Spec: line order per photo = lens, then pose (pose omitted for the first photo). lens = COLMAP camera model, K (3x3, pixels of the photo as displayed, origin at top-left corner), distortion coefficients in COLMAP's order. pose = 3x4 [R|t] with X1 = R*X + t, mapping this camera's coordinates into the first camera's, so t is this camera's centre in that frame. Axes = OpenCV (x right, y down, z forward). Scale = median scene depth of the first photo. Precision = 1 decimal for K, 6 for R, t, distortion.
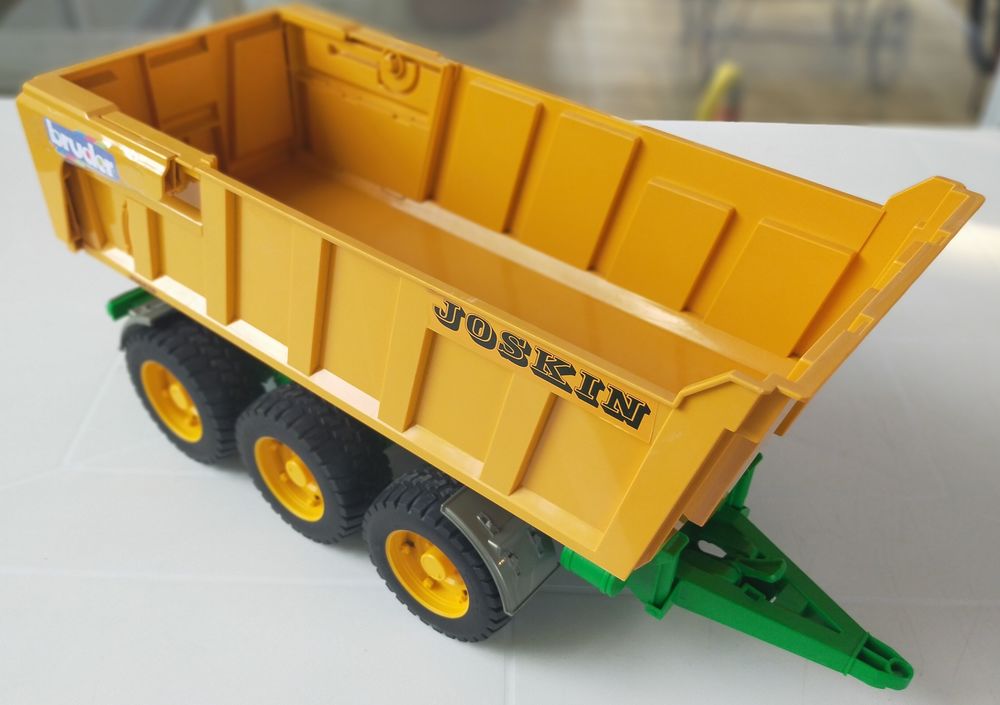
lens RADIAL K [[961.8, 0, 500.9], [0, 961.8, 348.8], [0, 0, 1]] dist [0.002042, 0.000000]
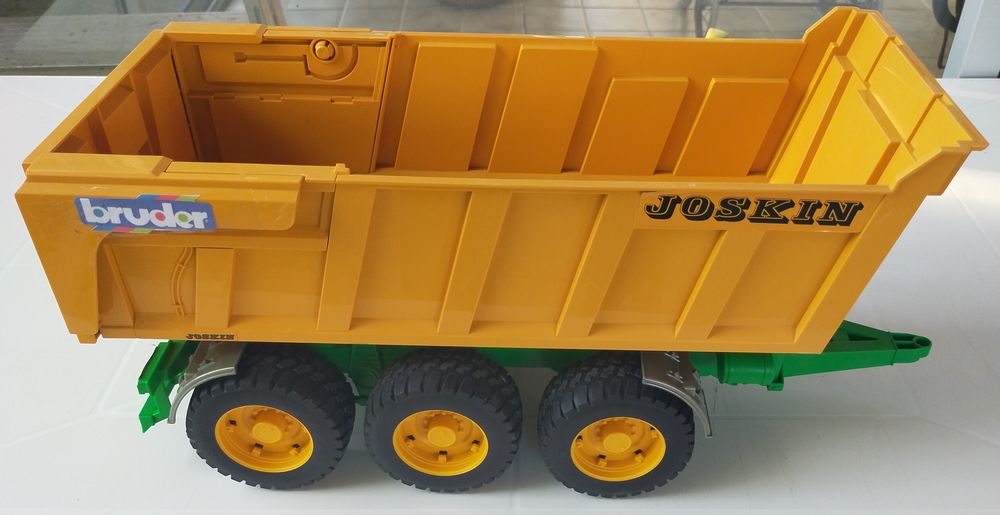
lens RADIAL K [[900.5, 0, 502.3], [0, 900.5, 260.6], [0, 0, 1]] dist [0.013769, 0.003596]
pose [[0.788198, -0.366975, 0.494038, -0.615326], [0.380386, 0.921561, 0.077667, -0.107051], [-0.483788, 0.126708, 0.865964, 0.108024]]
